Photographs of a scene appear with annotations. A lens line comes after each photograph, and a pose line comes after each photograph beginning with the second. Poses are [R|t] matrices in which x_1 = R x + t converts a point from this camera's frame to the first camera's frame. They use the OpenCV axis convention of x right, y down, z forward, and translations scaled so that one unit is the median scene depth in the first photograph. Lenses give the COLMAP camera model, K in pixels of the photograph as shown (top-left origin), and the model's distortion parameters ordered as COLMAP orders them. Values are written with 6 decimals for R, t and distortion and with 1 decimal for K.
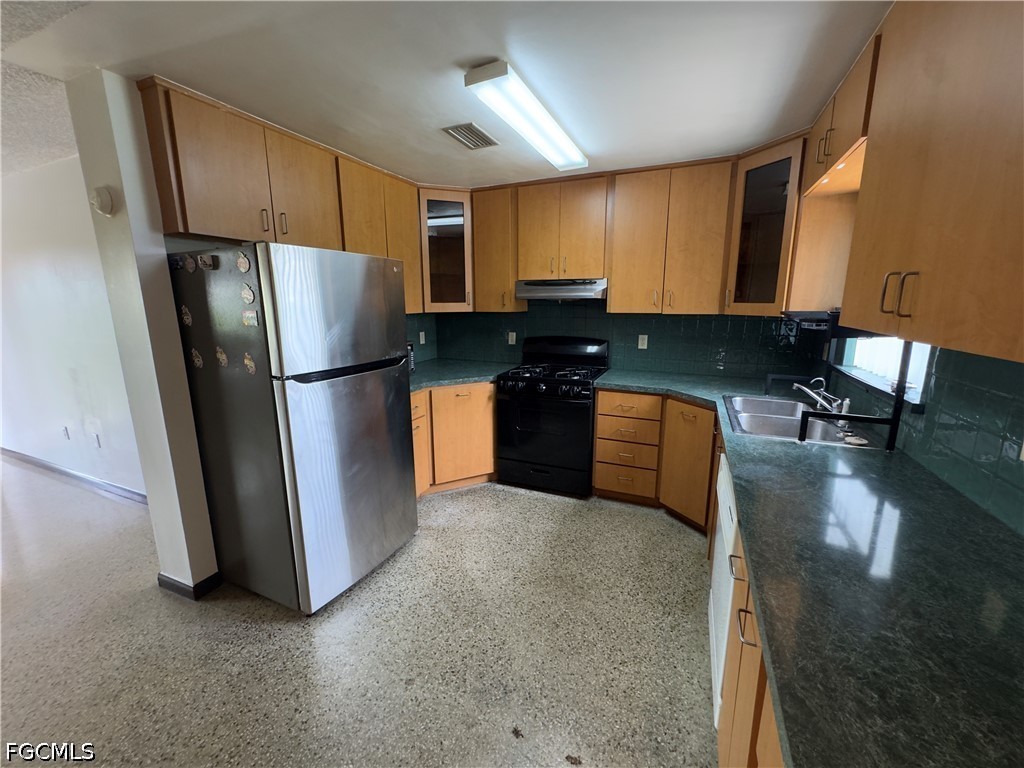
lens RADIAL K [[409.0, 0, 510.9], [0, 409.0, 383.8], [0, 0, 1]] dist [-0.002959, -0.000738]
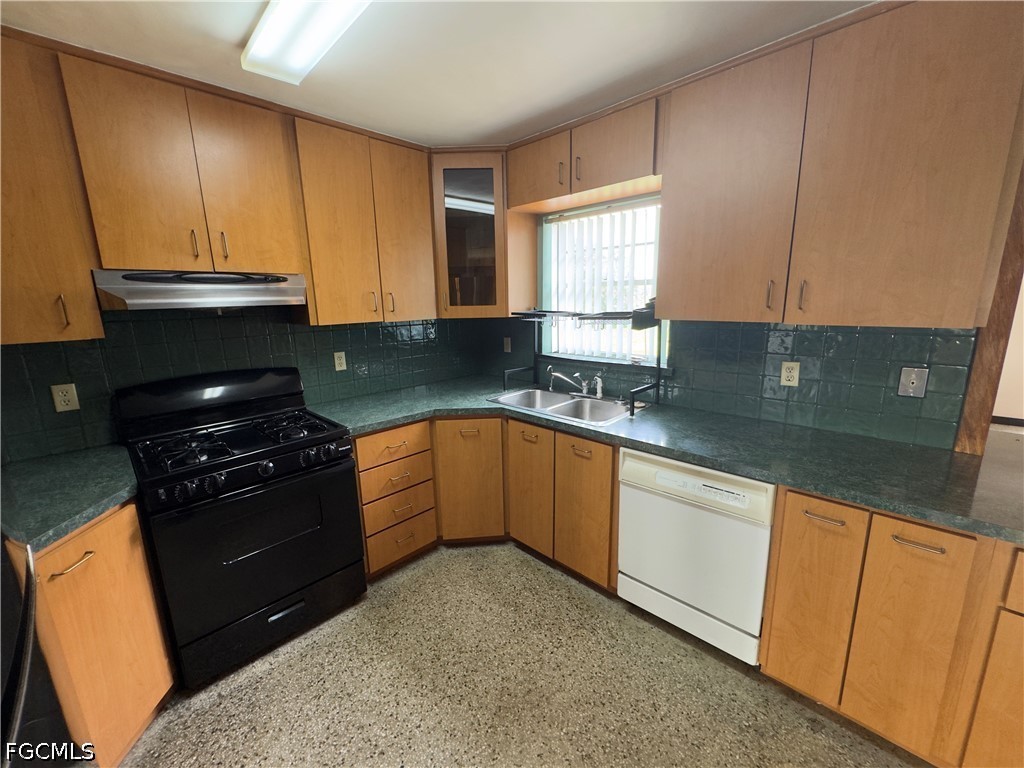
lens RADIAL K [[409.0, 0, 511.1], [0, 409.0, 384.3], [0, 0, 1]] dist [-0.002959, -0.000738]
pose [[0.351129, -0.195503, 0.915690, -0.317129], [0.204965, 0.970289, 0.128564, -0.111867], [-0.913618, 0.142542, 0.380767, 0.518782]]
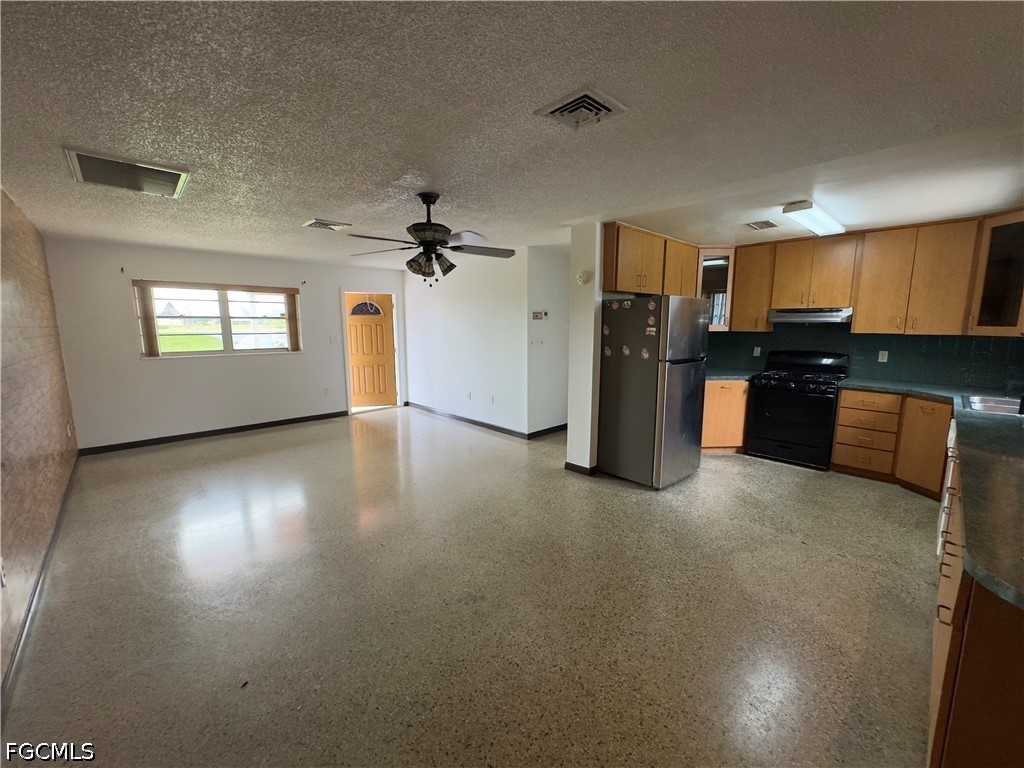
lens RADIAL K [[409.0, 0, 511.0], [0, 409.0, 383.6], [0, 0, 1]] dist [-0.002959, -0.000738]
pose [[0.920839, 0.061595, -0.385047, -0.294207], [-0.081503, 0.996038, -0.035581, 0.143343], [0.381330, 0.064147, 0.922211, -0.712566]]
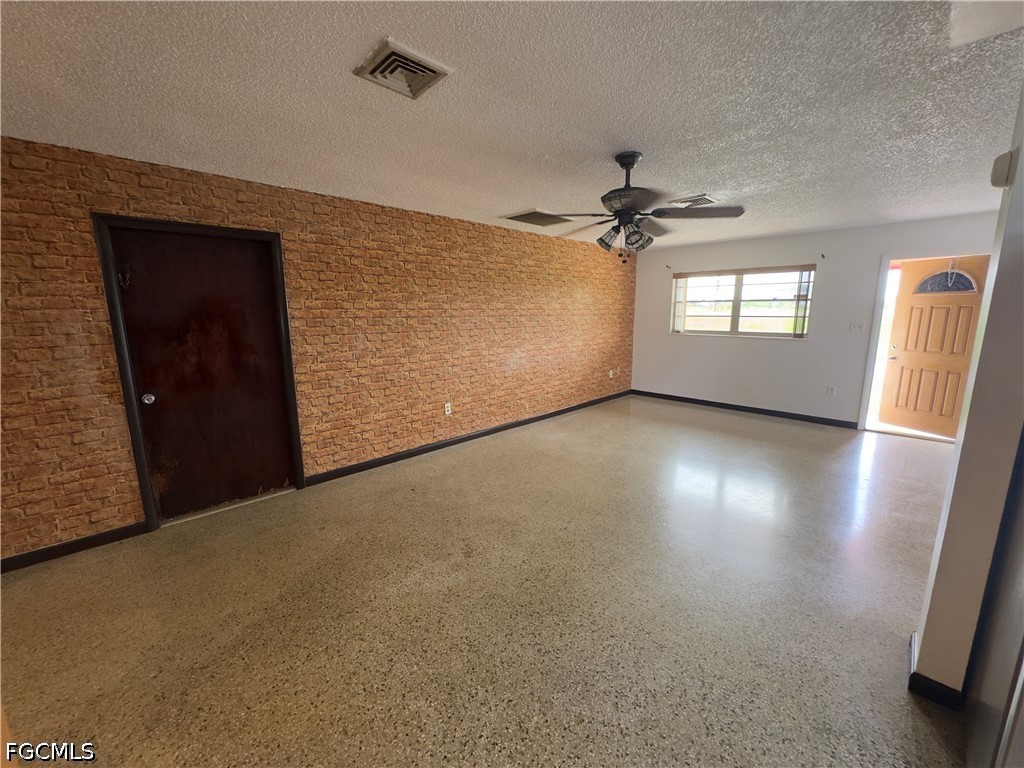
lens RADIAL K [[409.0, 0, 511.9], [0, 409.0, 386.6], [0, 0, 1]] dist [-0.002959, -0.000738]
pose [[-0.371038, 0.181877, -0.910632, 0.077966], [-0.176899, 0.948831, 0.261585, -0.061554], [0.911612, 0.258148, -0.319879, 0.310583]]
